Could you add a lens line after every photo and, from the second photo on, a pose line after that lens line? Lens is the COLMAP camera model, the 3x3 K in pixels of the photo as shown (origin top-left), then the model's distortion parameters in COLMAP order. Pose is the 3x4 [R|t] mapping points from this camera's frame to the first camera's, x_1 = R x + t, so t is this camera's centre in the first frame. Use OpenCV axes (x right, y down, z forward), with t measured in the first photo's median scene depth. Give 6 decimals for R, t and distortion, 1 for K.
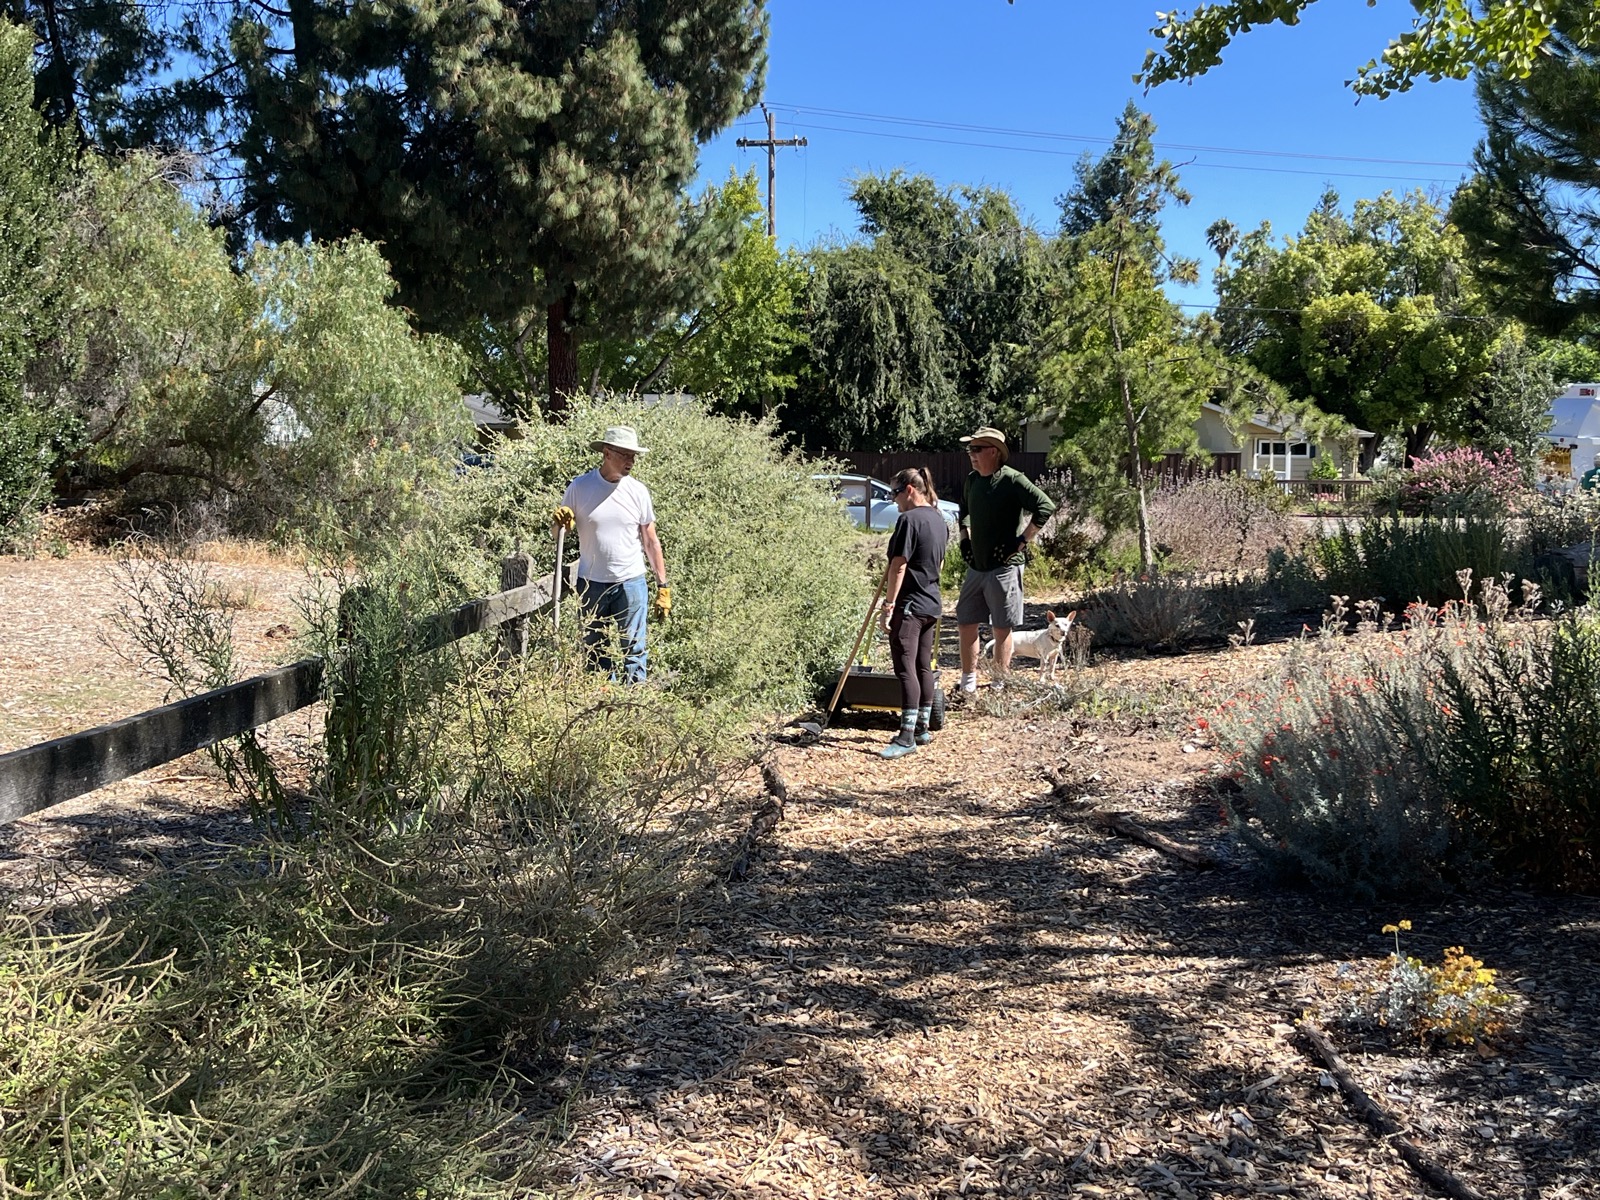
lens RADIAL K [[1774.0, 0, 800.0], [0, 1774.0, 600.0], [0, 0, 1]] dist [-0.004830, -0.001543]
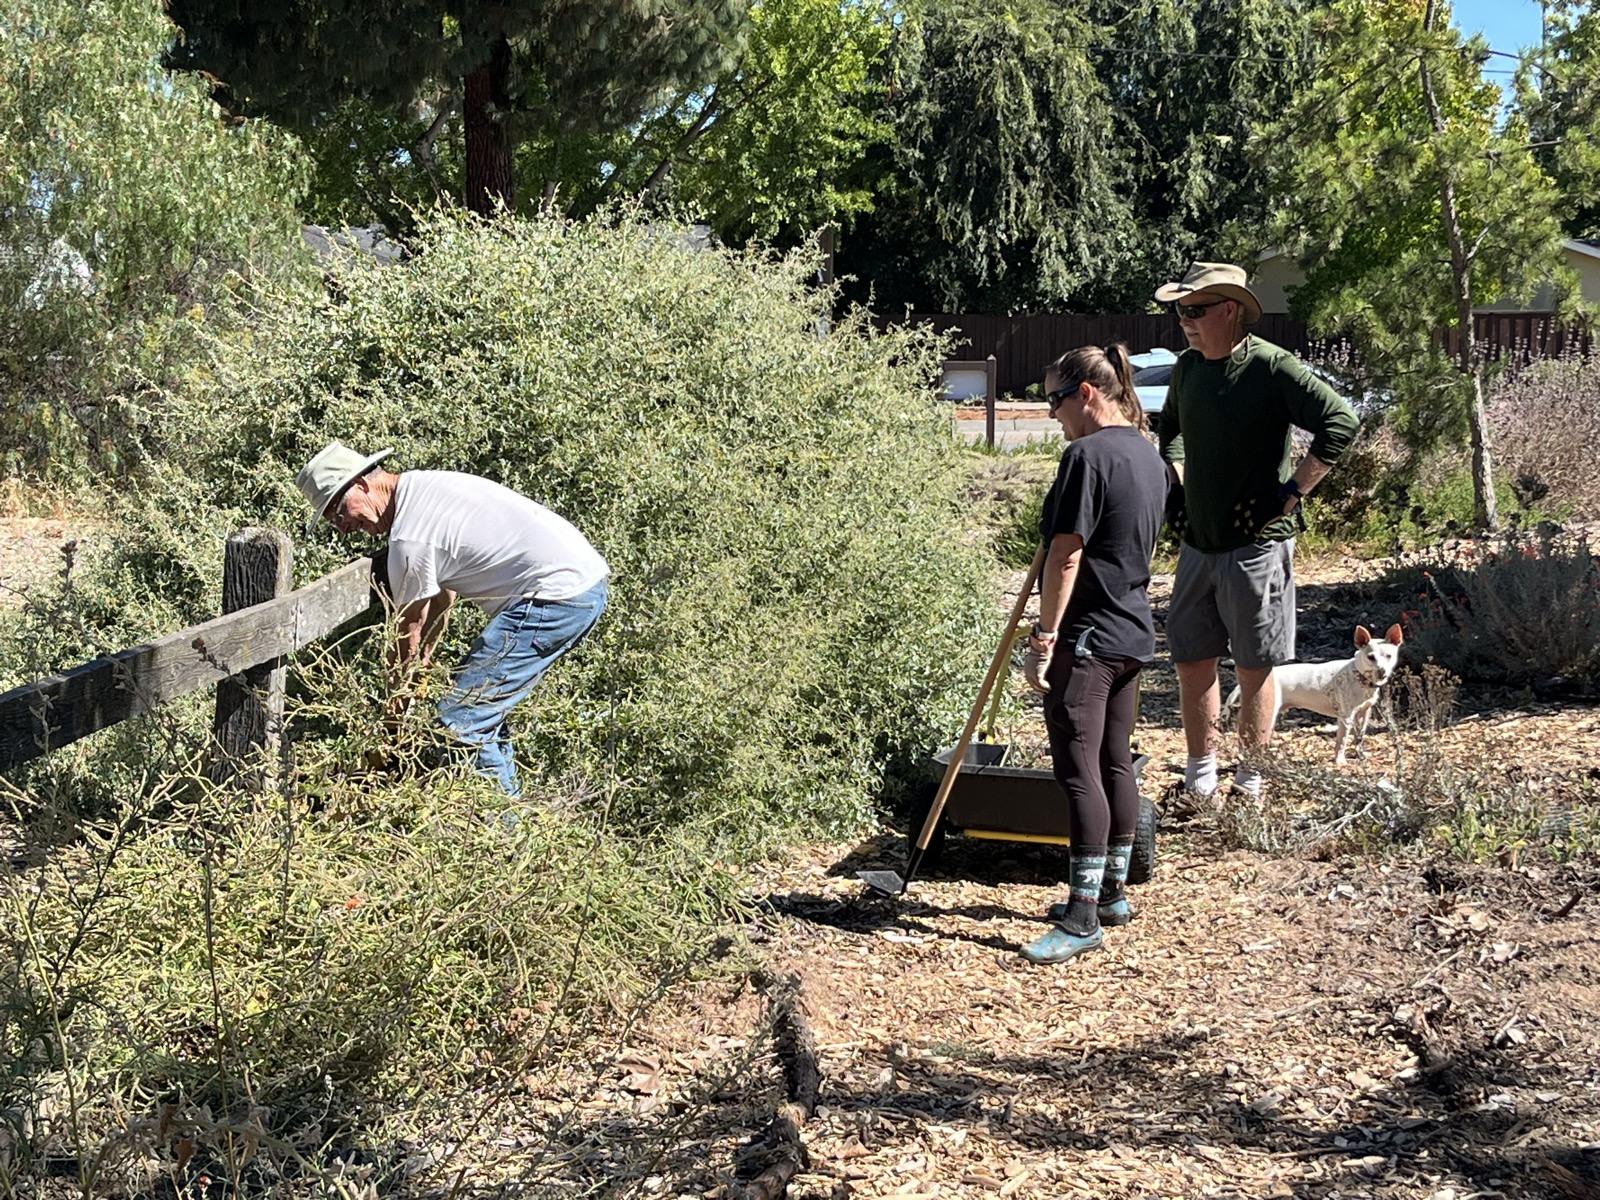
lens RADIAL K [[2714.3, 0, 765.7], [0, 2714.3, 596.2], [0, 0, 1]] dist [0.009801, 0.029810]
pose [[0.999054, -0.002640, -0.043402, 0.004005], [0.003488, 0.999804, 0.019487, -0.011848], [0.043342, -0.019620, 0.998868, 0.146649]]
